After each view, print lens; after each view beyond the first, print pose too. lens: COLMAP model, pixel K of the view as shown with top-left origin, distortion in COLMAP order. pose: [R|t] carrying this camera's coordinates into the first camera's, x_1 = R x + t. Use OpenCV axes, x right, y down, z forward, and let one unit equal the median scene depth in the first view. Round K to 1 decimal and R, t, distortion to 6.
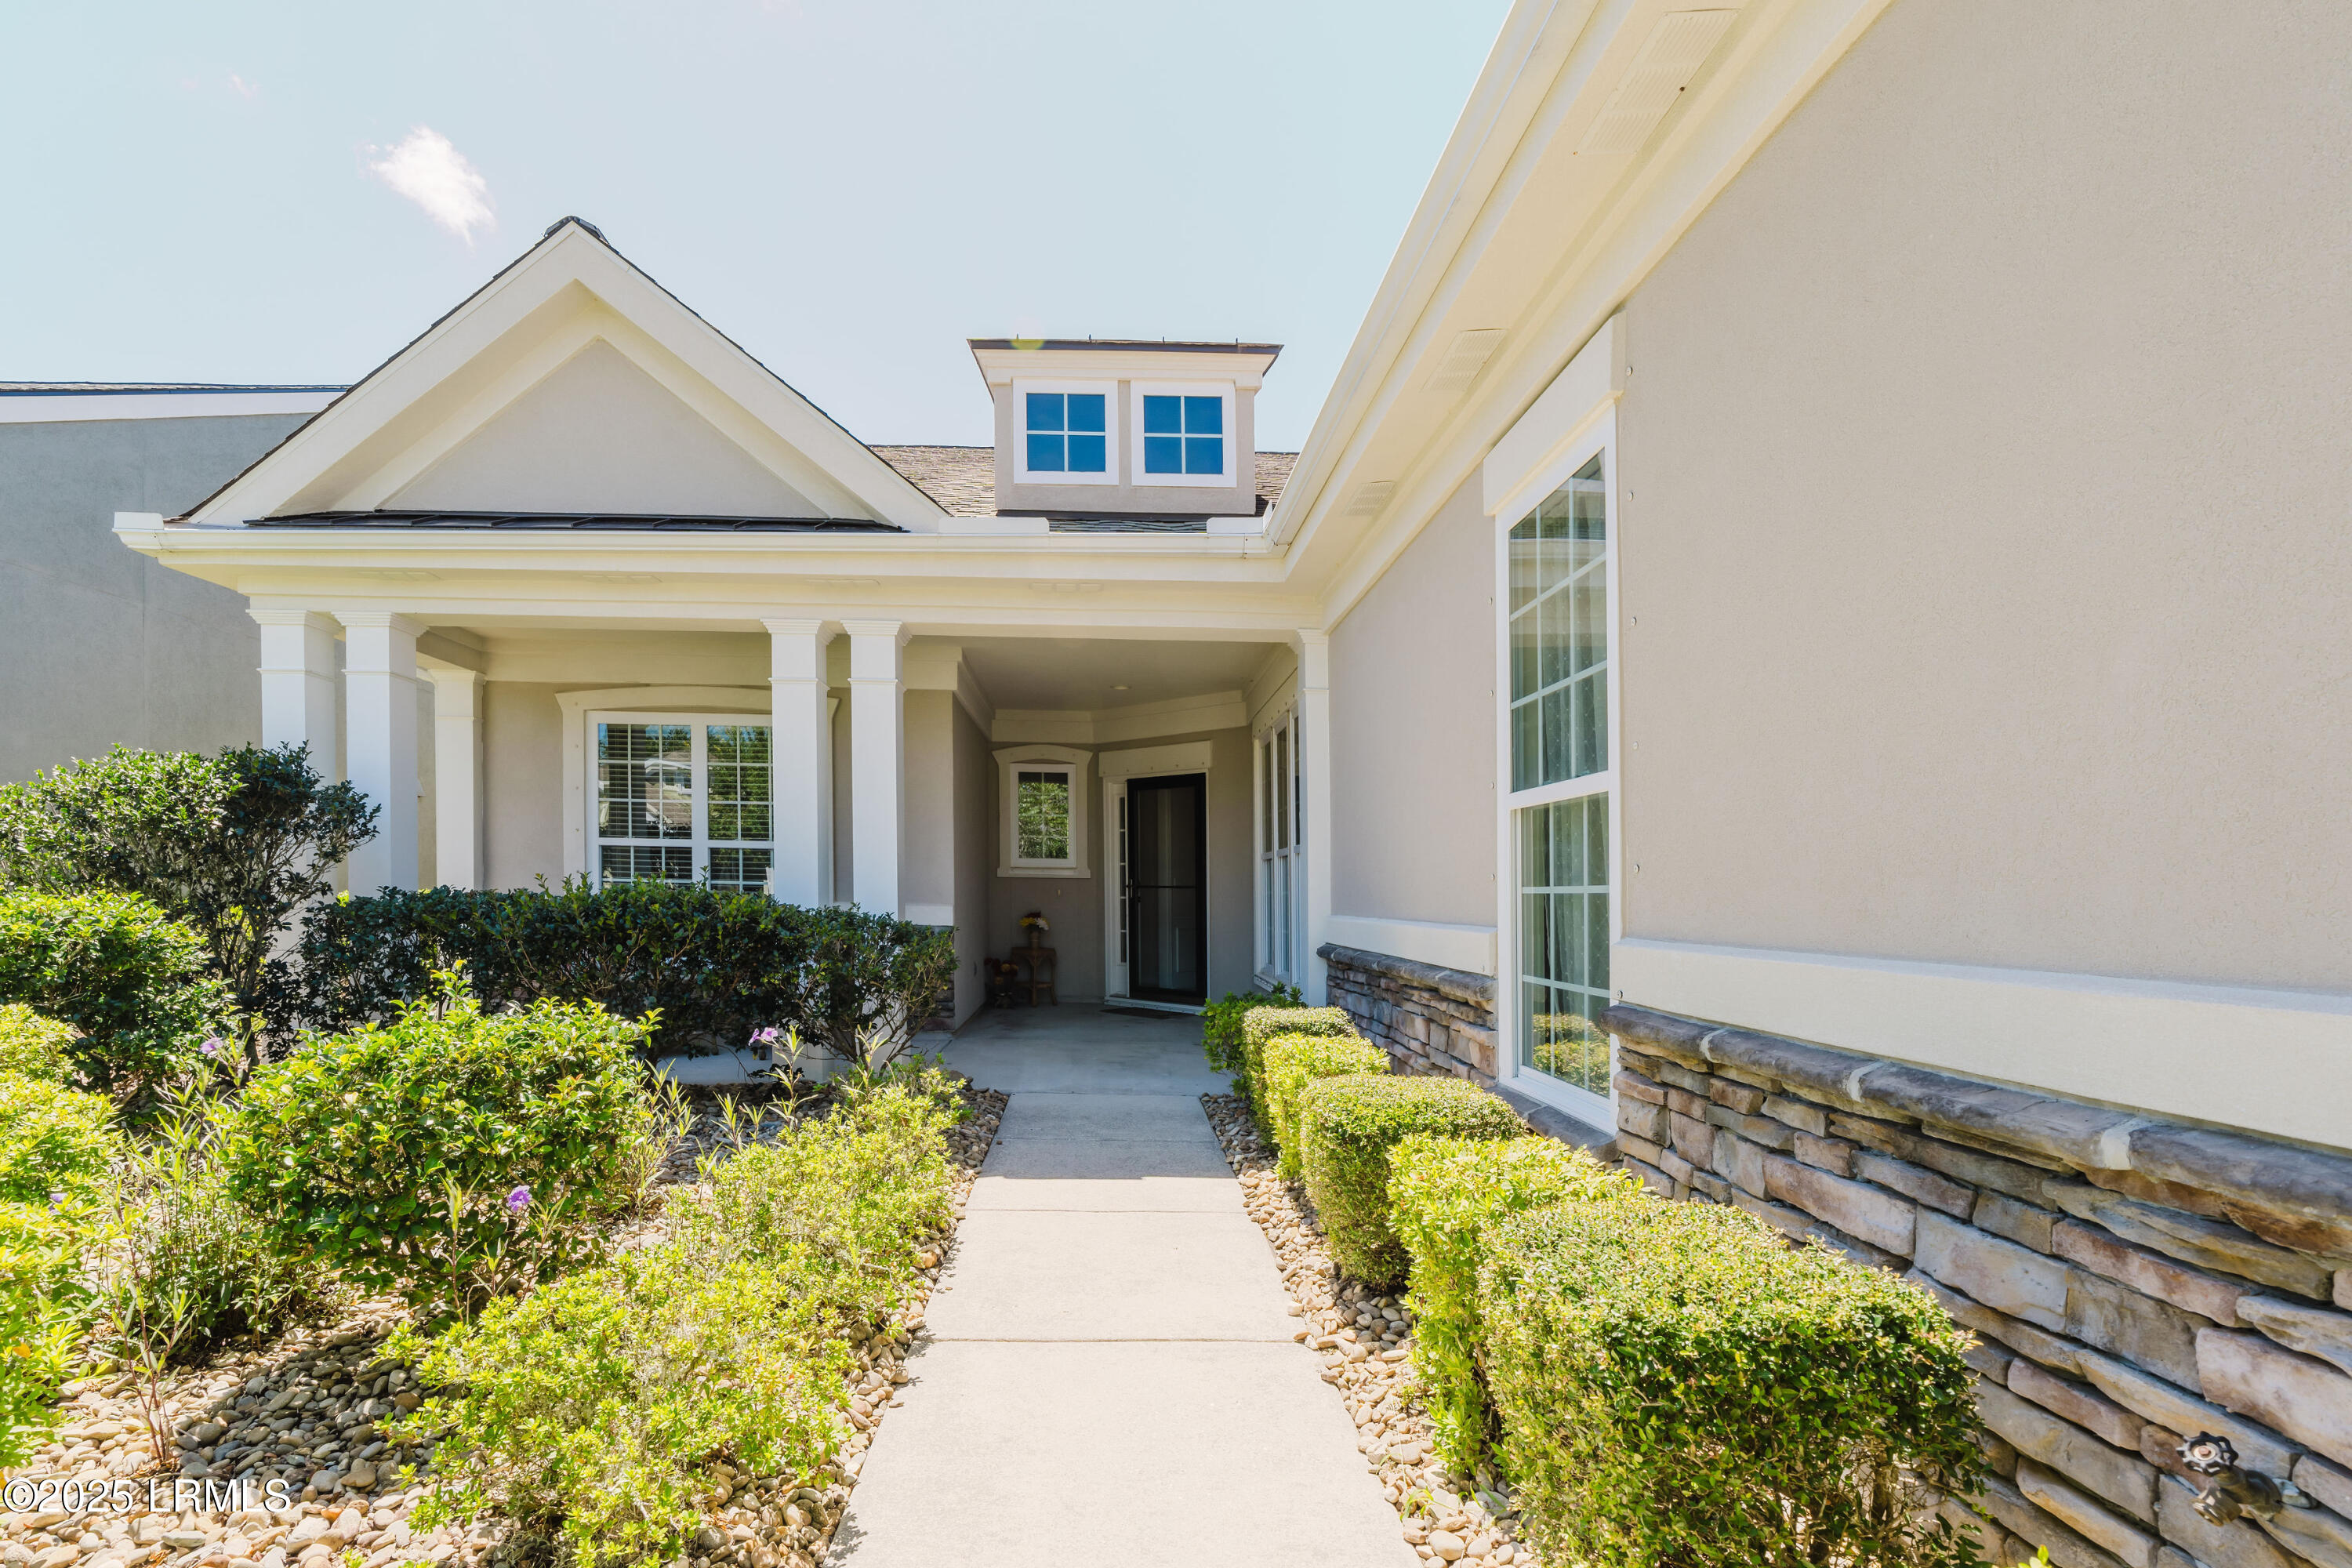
lens RADIAL K [[1070.9, 0, 1177.1], [0, 1070.9, 800.0], [0, 0, 1]] dist [-0.008841, 0.000151]
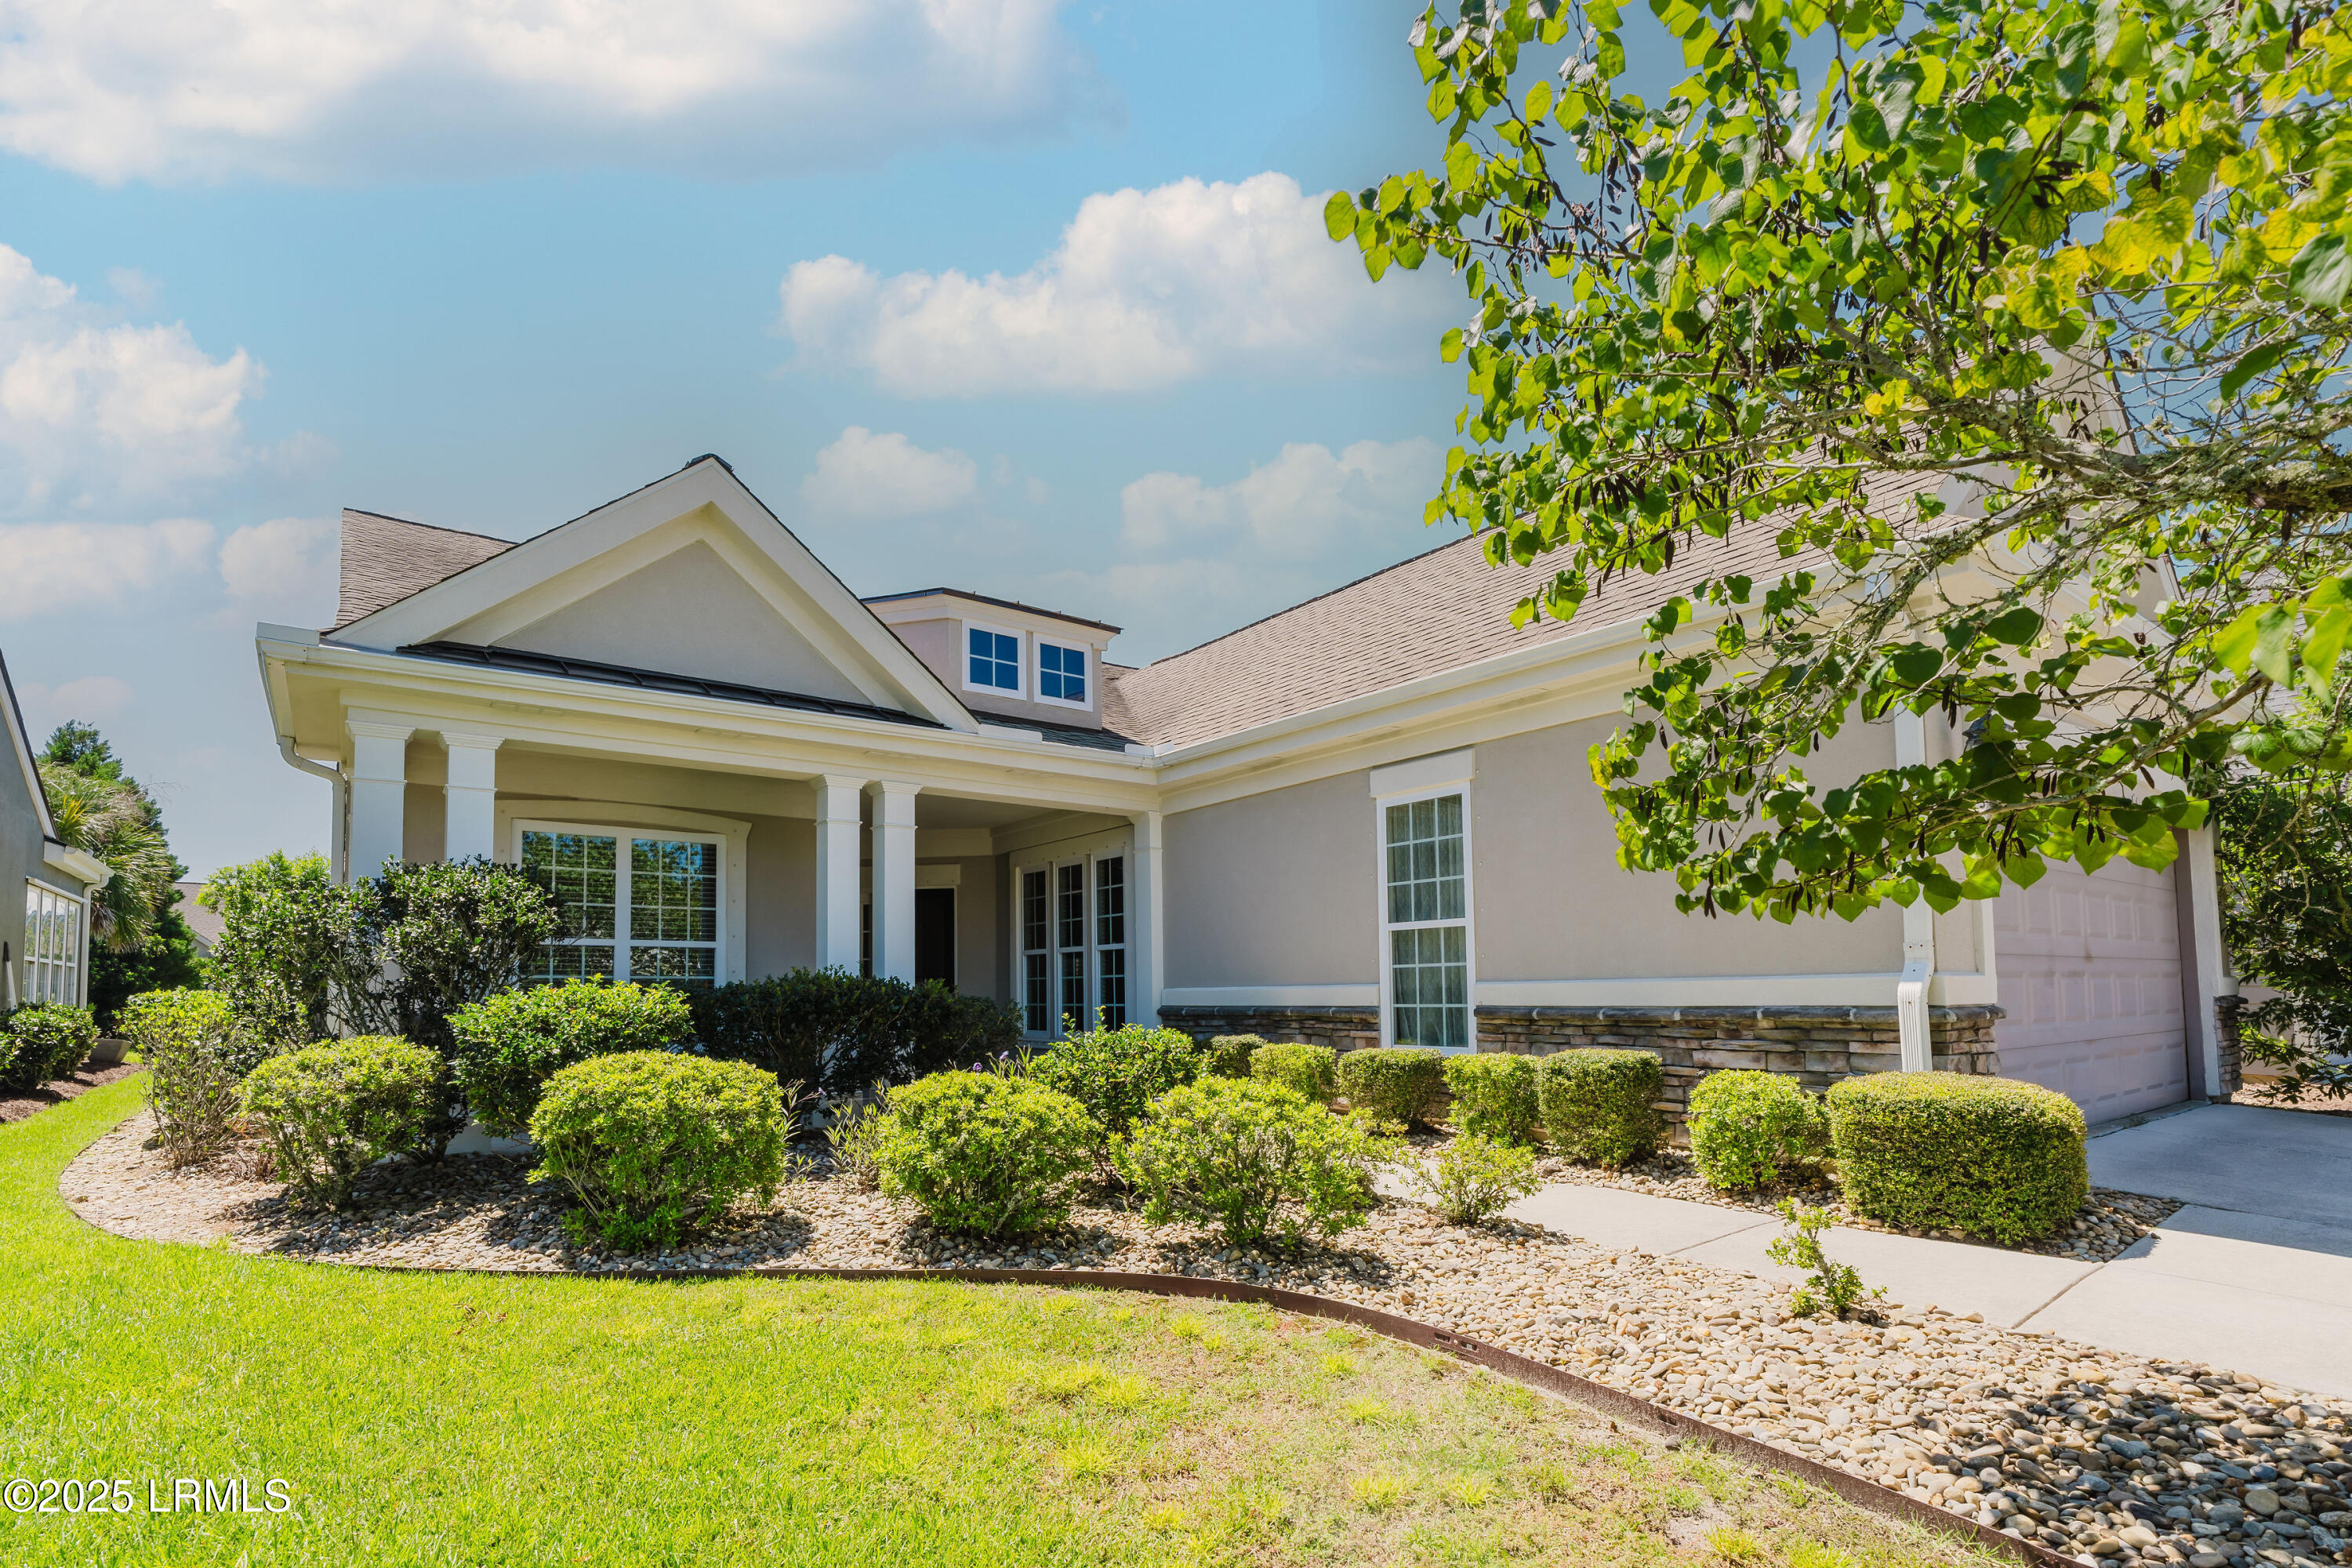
lens RADIAL K [[1070.9, 0, 1173.2], [0, 1070.9, 778.5], [0, 0, 1]] dist [-0.008841, 0.000151]
pose [[0.803373, 0.091069, 0.588471, -0.770448], [-0.025870, 0.992641, -0.118298, -0.016771], [-0.594914, 0.079814, 0.799817, -0.307617]]
